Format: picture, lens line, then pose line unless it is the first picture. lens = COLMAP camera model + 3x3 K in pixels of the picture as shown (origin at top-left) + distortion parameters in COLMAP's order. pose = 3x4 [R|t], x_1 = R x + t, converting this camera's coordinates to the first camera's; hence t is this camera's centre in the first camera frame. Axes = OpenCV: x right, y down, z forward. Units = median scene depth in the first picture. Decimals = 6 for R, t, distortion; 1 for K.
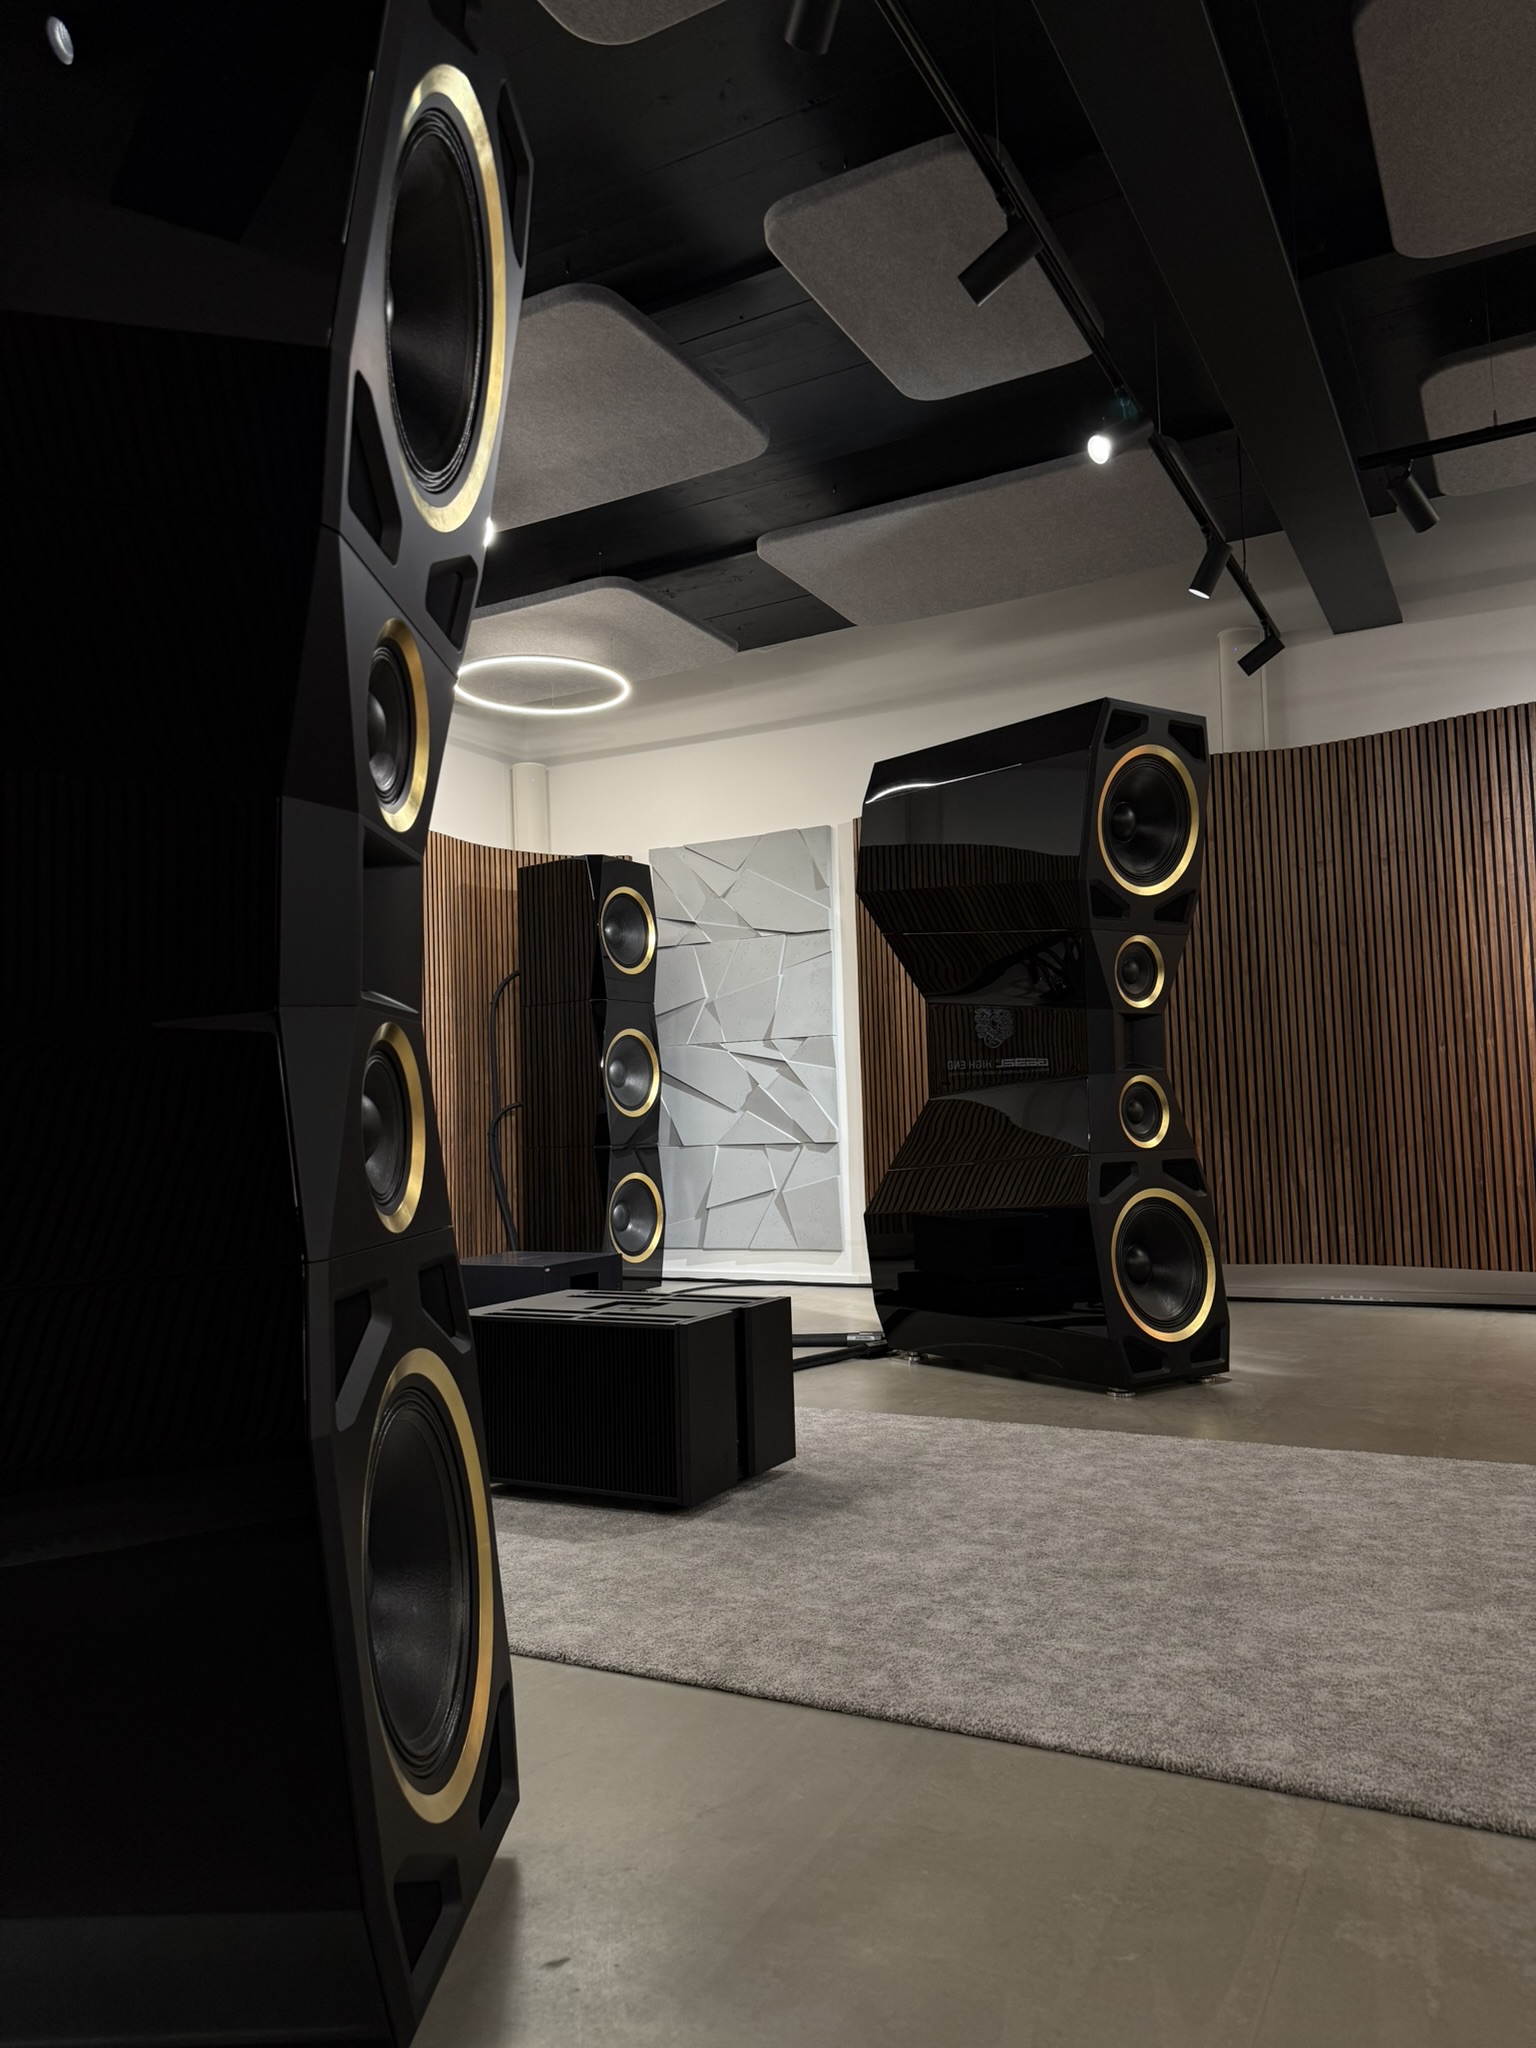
lens RADIAL K [[1433.2, 0, 768.0], [0, 1433.2, 1017.3], [0, 0, 1]] dist [0.156016, -0.255042]
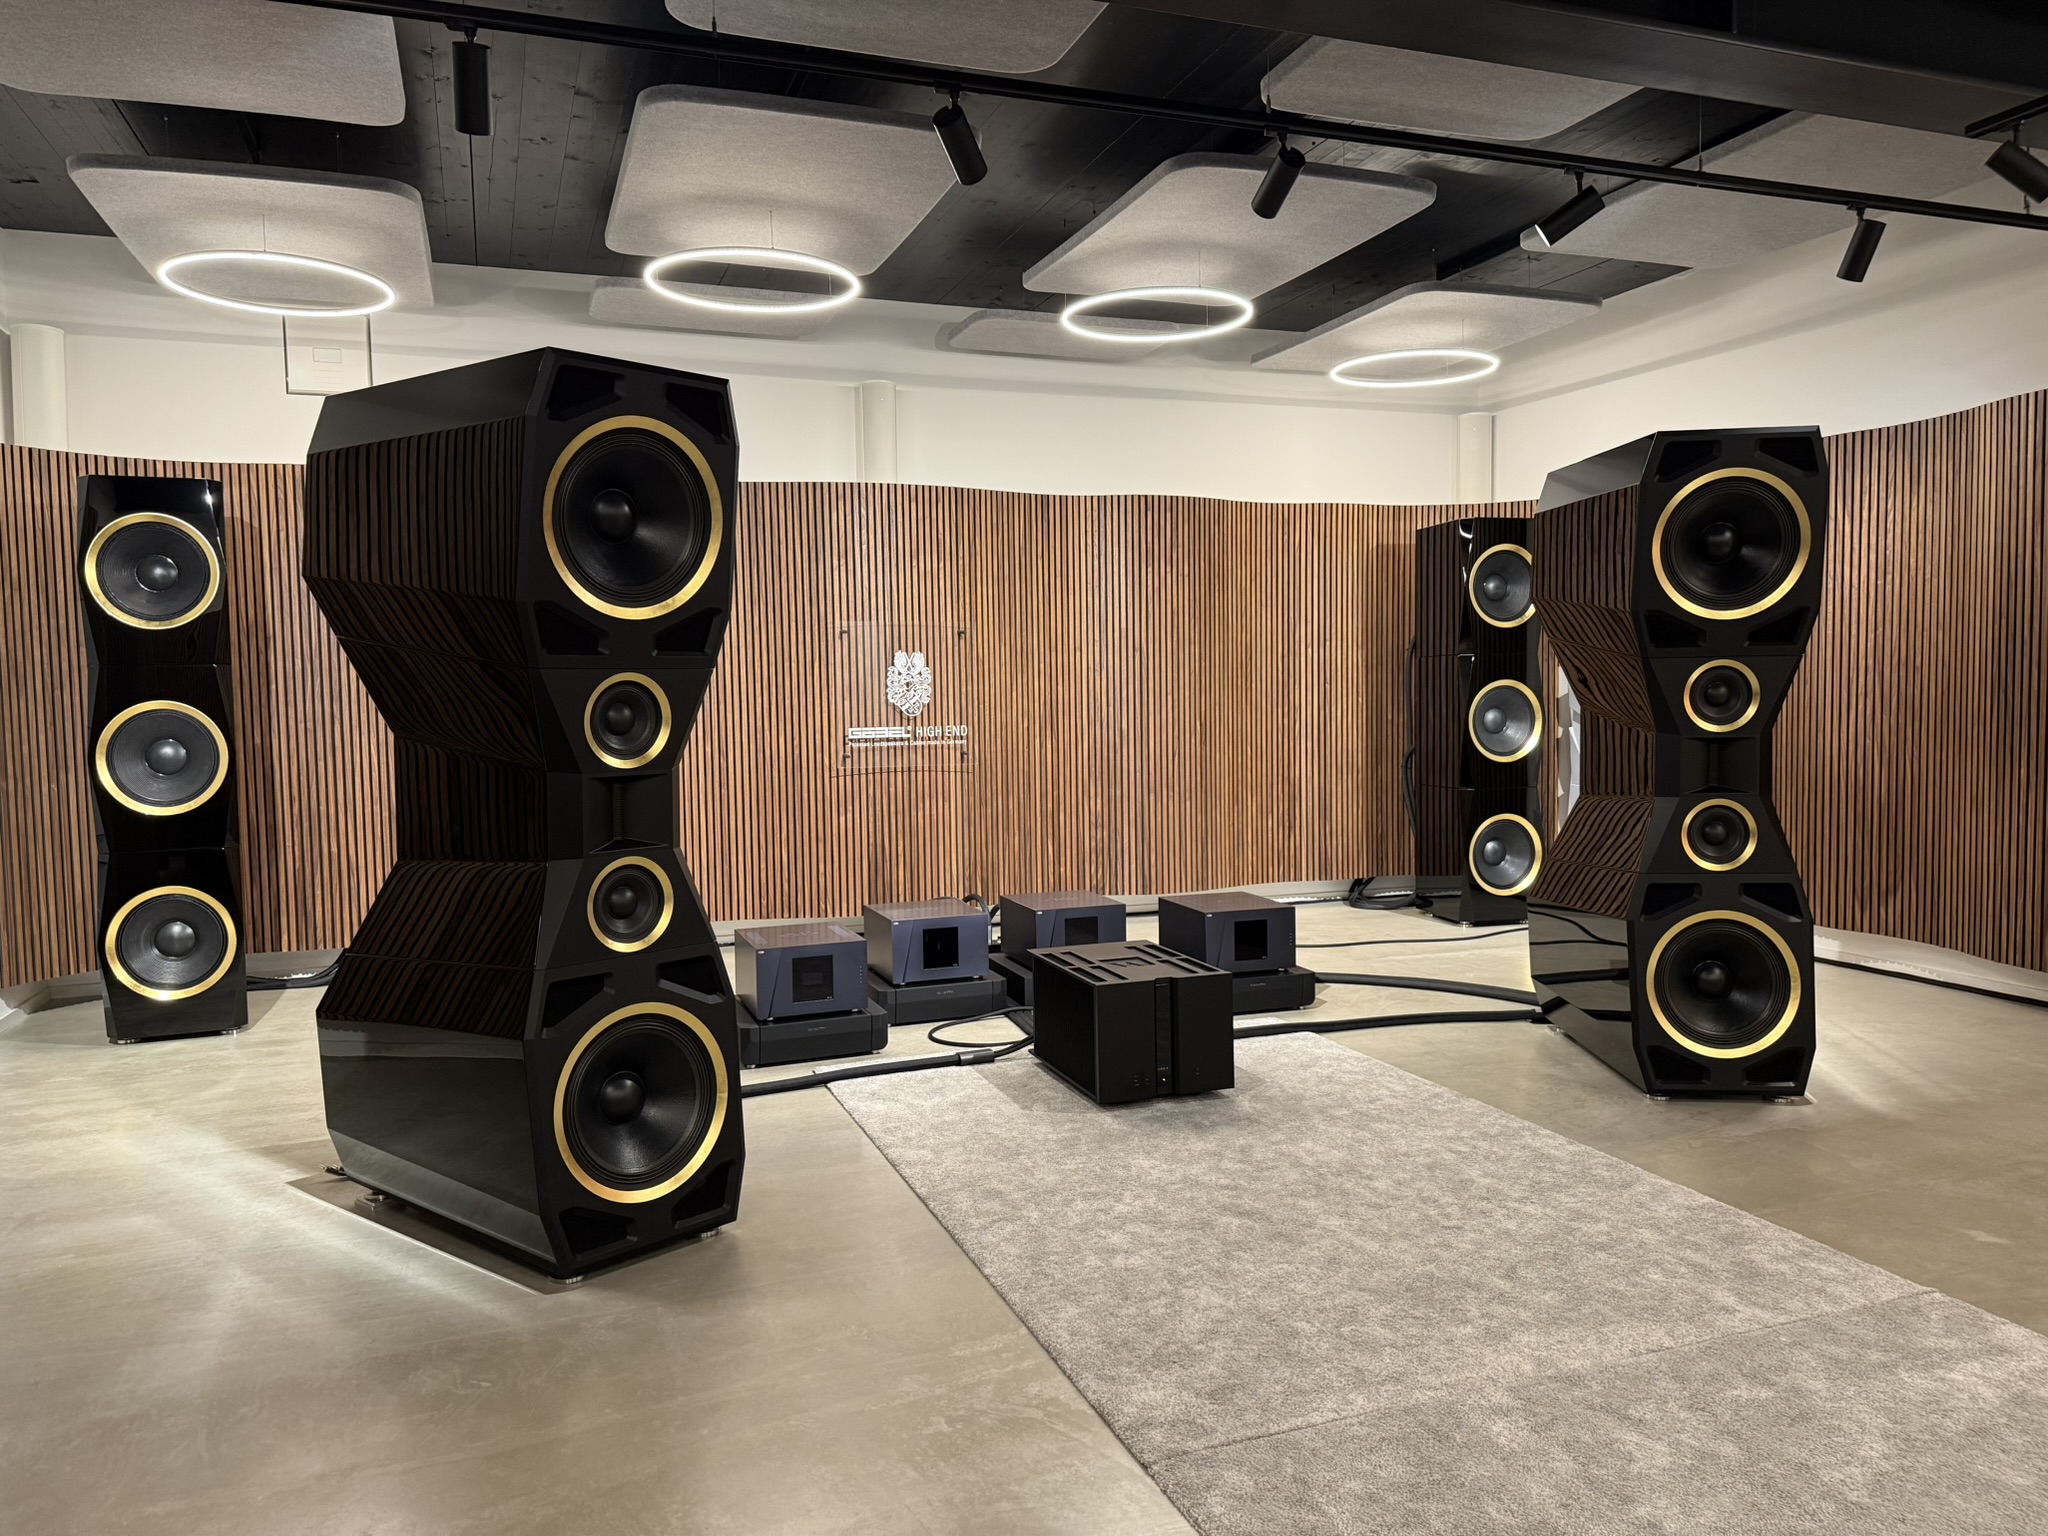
lens RADIAL K [[1433.2, 0, 1024.0], [0, 1433.2, 768.0], [0, 0, 1]] dist [0.156016, -0.255042]
pose [[0.749275, 0.057928, -0.659720, 0.853283], [0.040690, 0.990258, 0.133164, -0.207302], [0.661007, -0.126621, 0.739619, -0.106462]]
